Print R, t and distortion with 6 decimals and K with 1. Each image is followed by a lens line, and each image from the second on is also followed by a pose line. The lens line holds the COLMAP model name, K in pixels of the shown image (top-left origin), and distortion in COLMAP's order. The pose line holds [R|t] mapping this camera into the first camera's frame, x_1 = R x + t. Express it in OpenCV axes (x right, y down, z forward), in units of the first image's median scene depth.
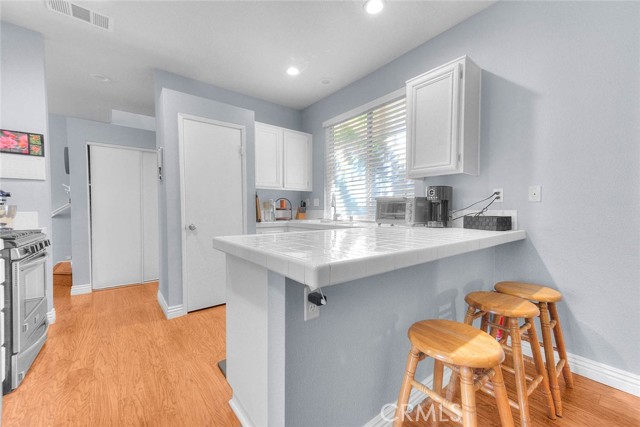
lens RADIAL K [[255.4, 0, 310.7], [0, 255.4, 216.8], [0, 0, 1]] dist [0.015866, -0.001447]
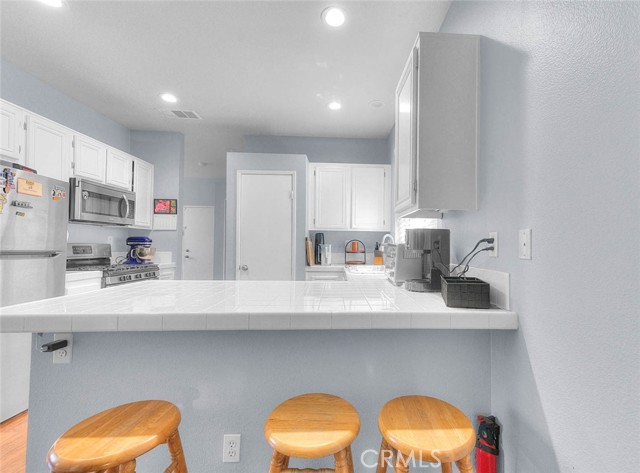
lens RADIAL K [[282.2, 0, 353.1], [0, 282.2, 240.6], [0, 0, 1]] dist [0.009126, 0.002246]
pose [[0.820498, 0.001079, -0.571649, 0.650739], [-0.025934, 0.999039, -0.035338, -0.048062], [0.571061, 0.043820, 0.819737, 0.244211]]
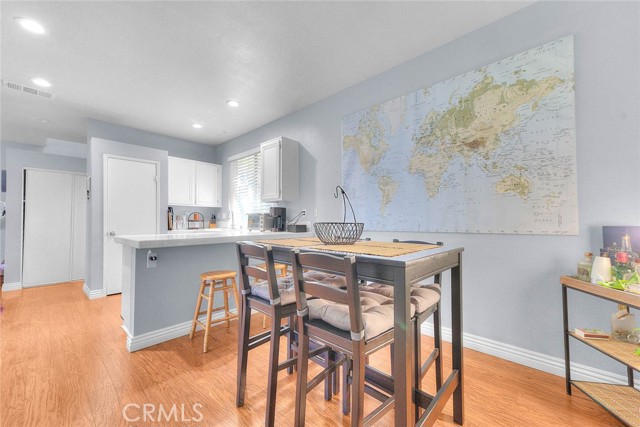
lens RADIAL K [[255.4, 0, 317.0], [0, 255.4, 216.5], [0, 0, 1]] dist [0.015866, -0.001447]
pose [[0.985590, 0.003186, 0.169122, 0.402981], [0.004835, 0.998883, -0.046994, 0.018481], [-0.169083, 0.047135, 0.984474, -0.587095]]
